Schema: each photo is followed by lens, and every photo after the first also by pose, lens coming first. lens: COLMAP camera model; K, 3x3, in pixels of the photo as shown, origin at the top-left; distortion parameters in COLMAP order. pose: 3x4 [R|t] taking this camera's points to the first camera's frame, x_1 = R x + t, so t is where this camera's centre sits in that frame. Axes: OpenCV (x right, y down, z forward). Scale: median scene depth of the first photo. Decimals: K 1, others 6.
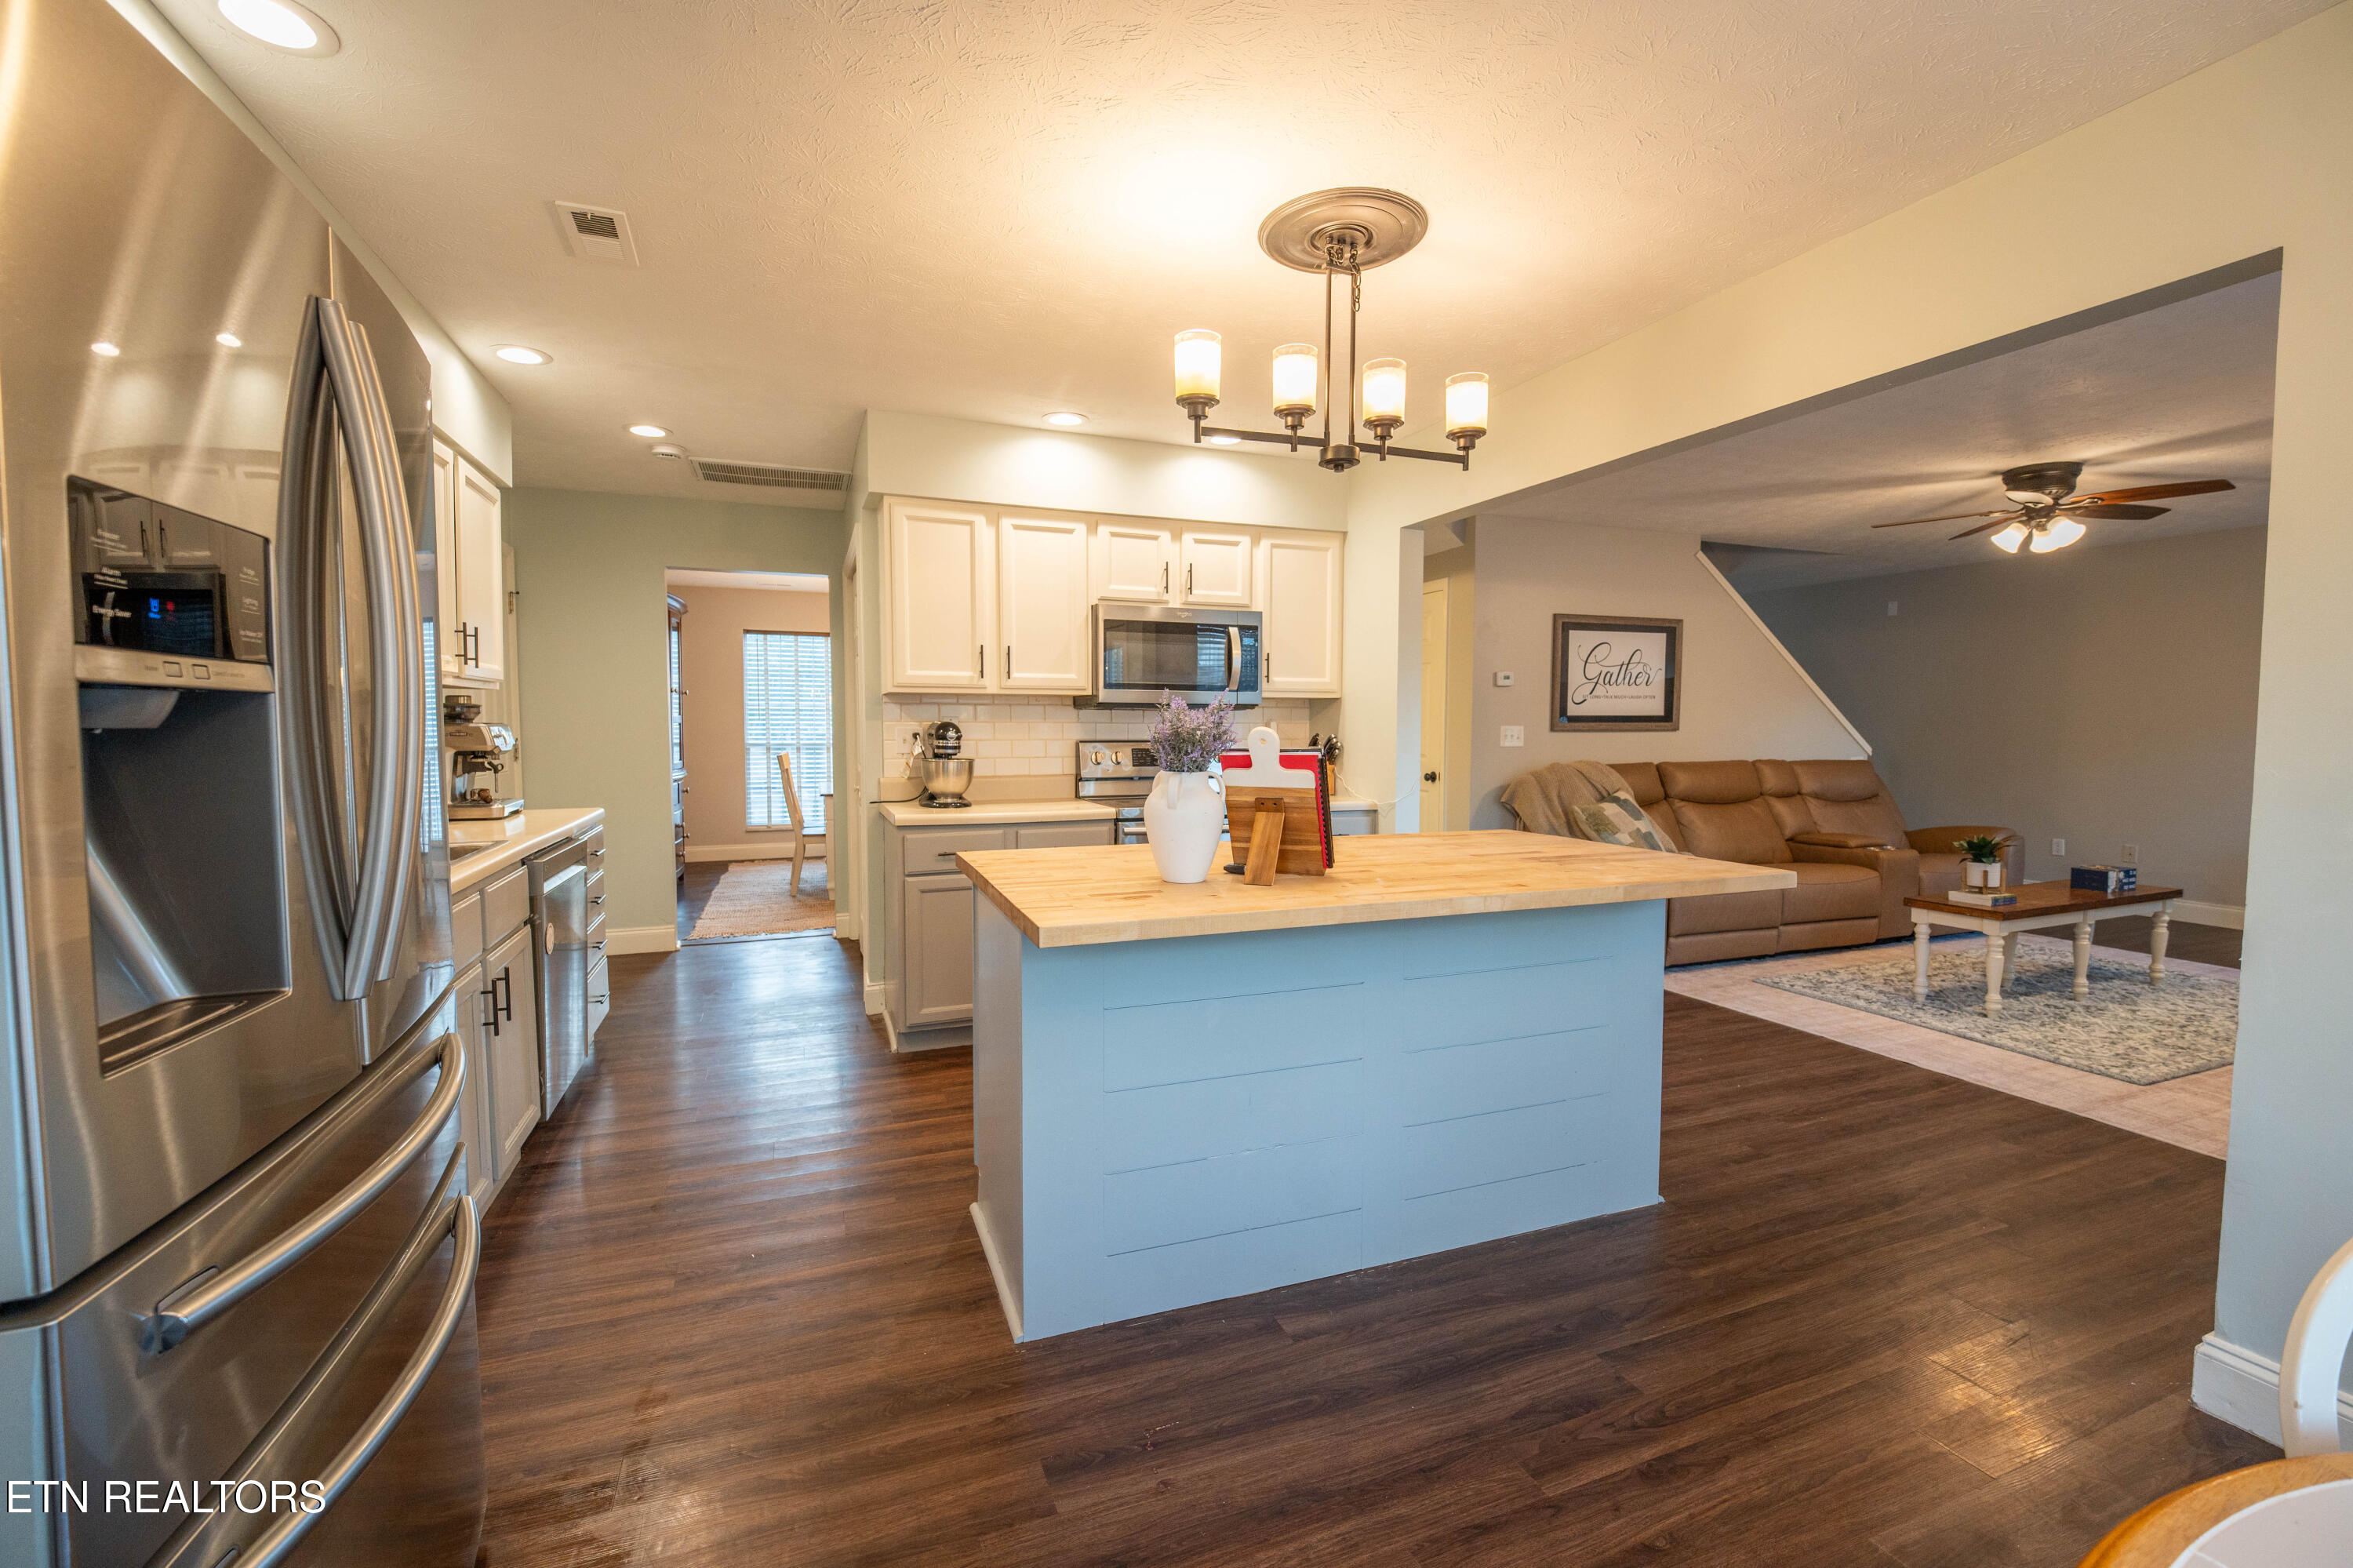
lens RADIAL K [[964.8, 0, 1197.5], [0, 964.8, 781.2], [0, 0, 1]] dist [-0.009344, -0.004764]
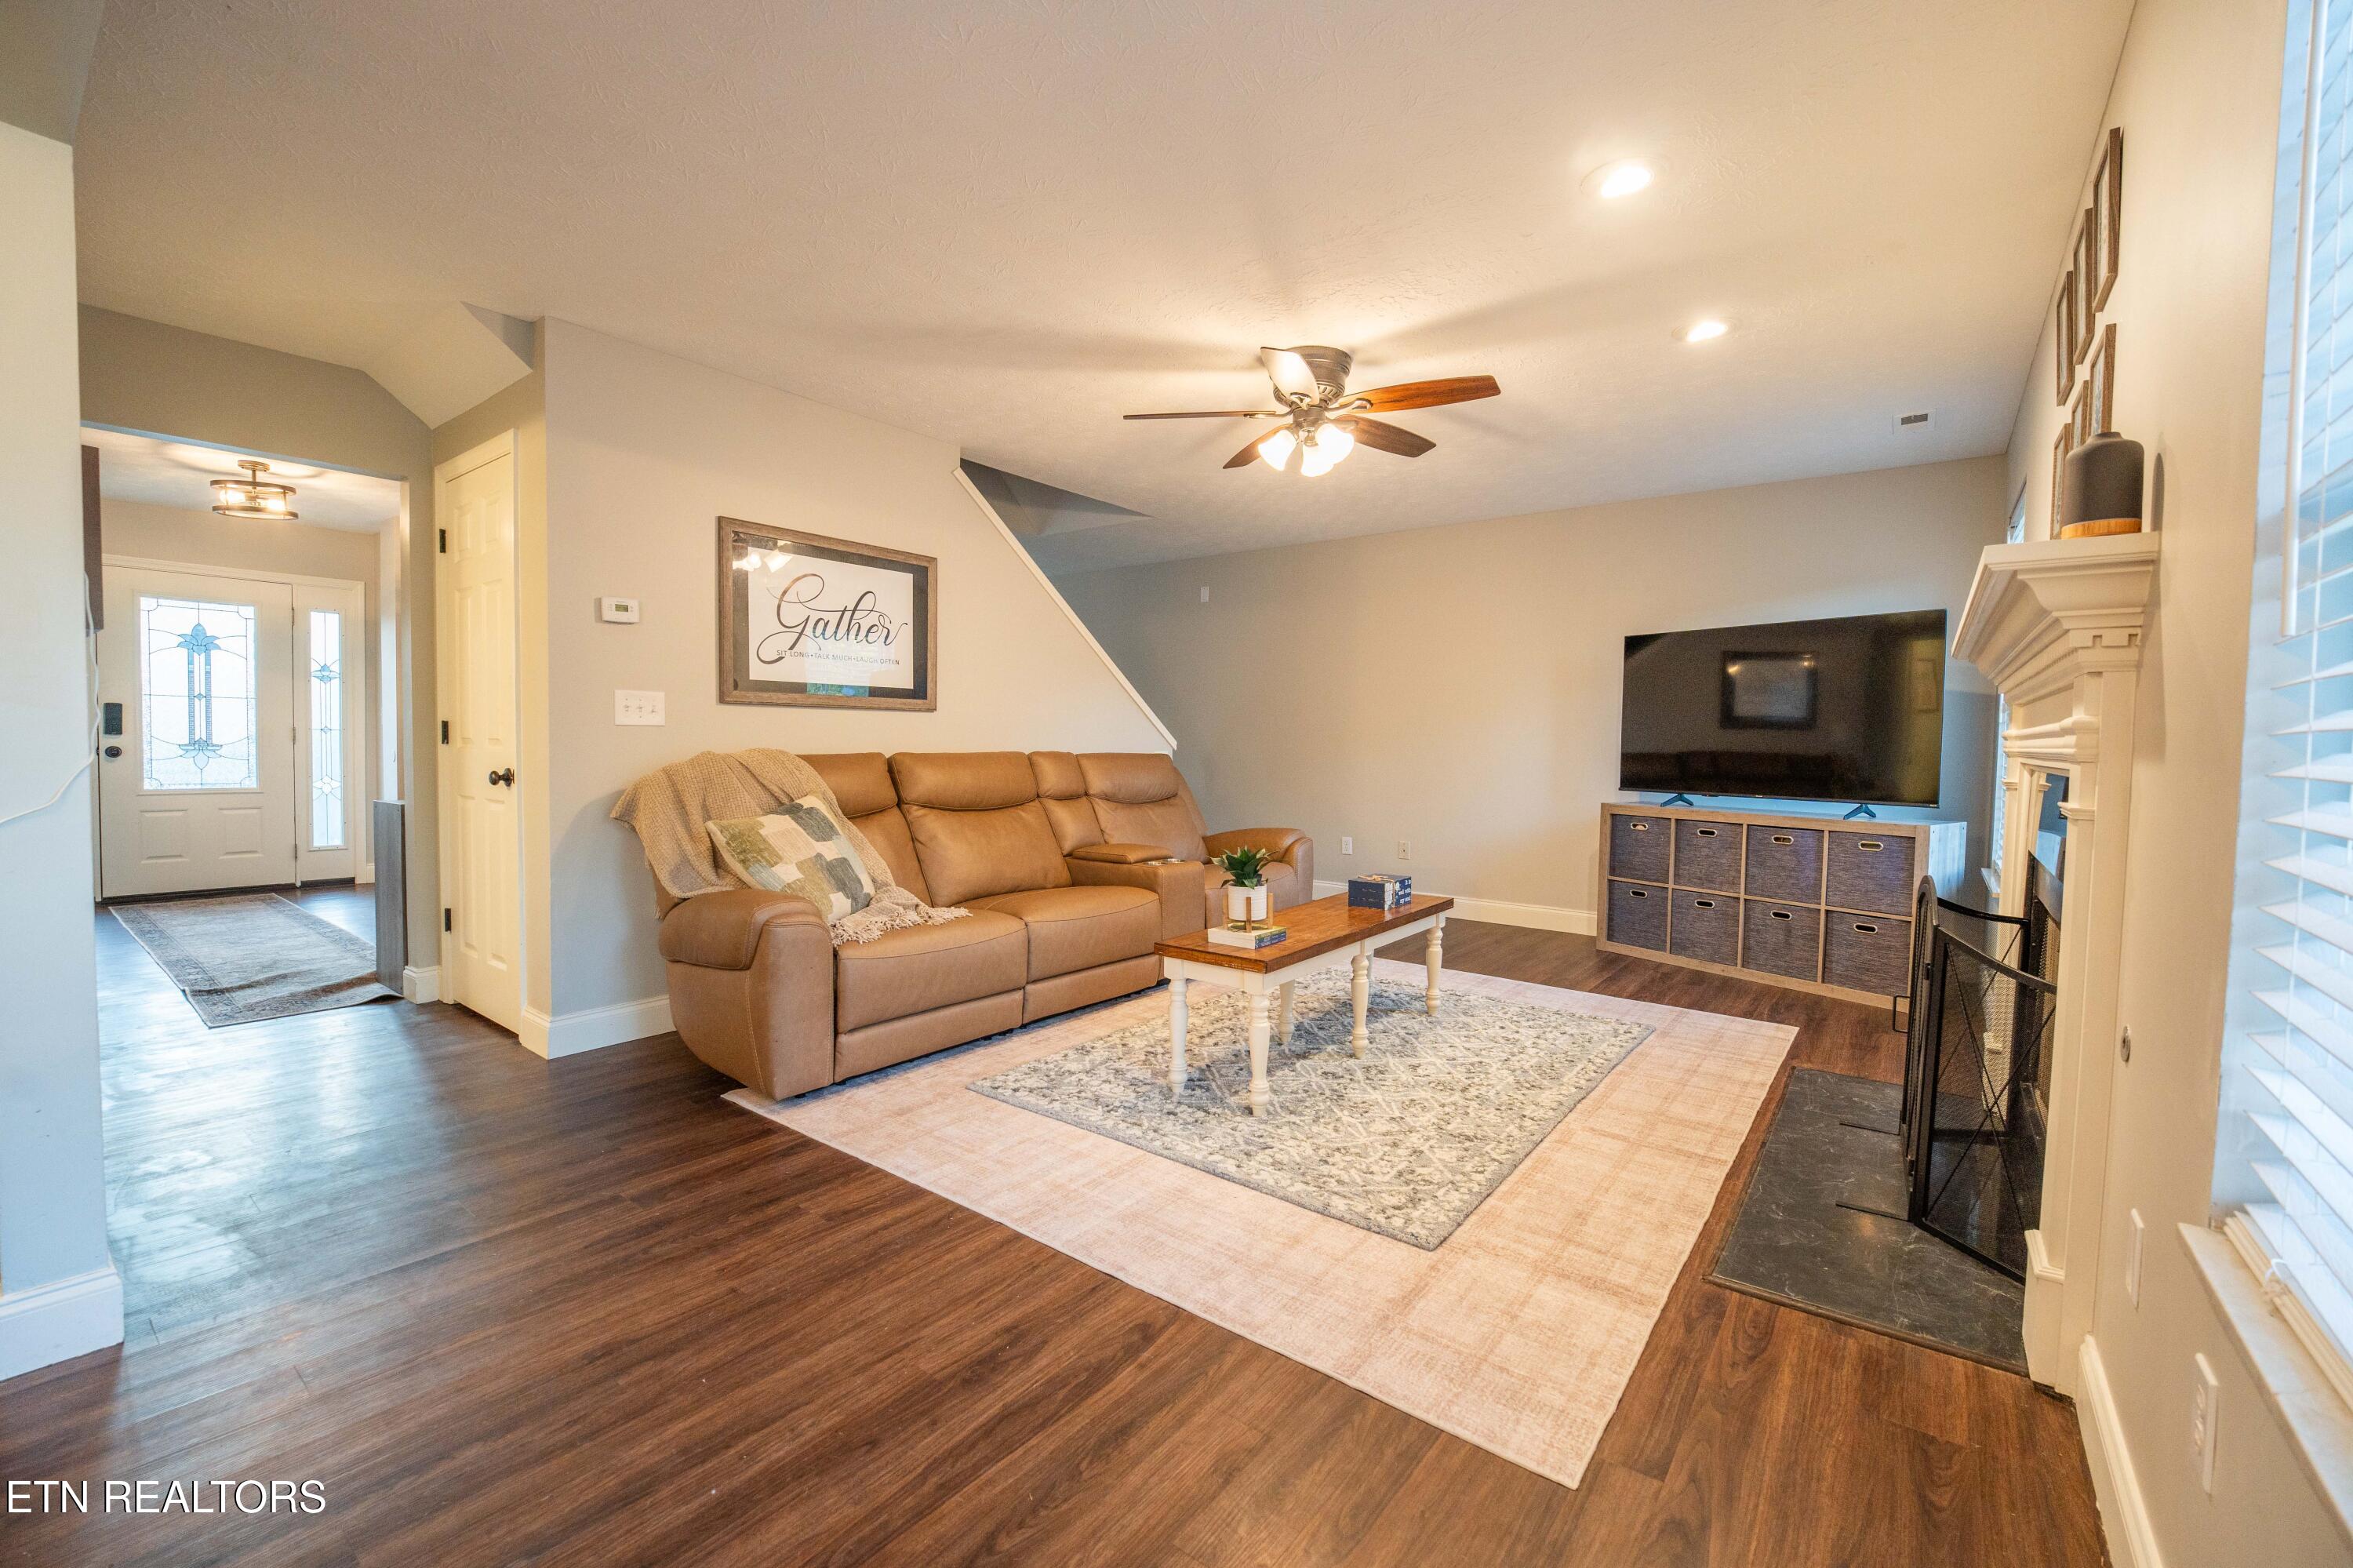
lens RADIAL K [[964.8, 0, 1184.7], [0, 964.8, 785.5], [0, 0, 1]] dist [-0.009344, -0.004764]
pose [[0.849551, -0.013560, 0.527333, 0.371563], [0.018610, 0.999818, -0.004272, 0.013462], [-0.527179, 0.013443, 0.849648, 0.383149]]
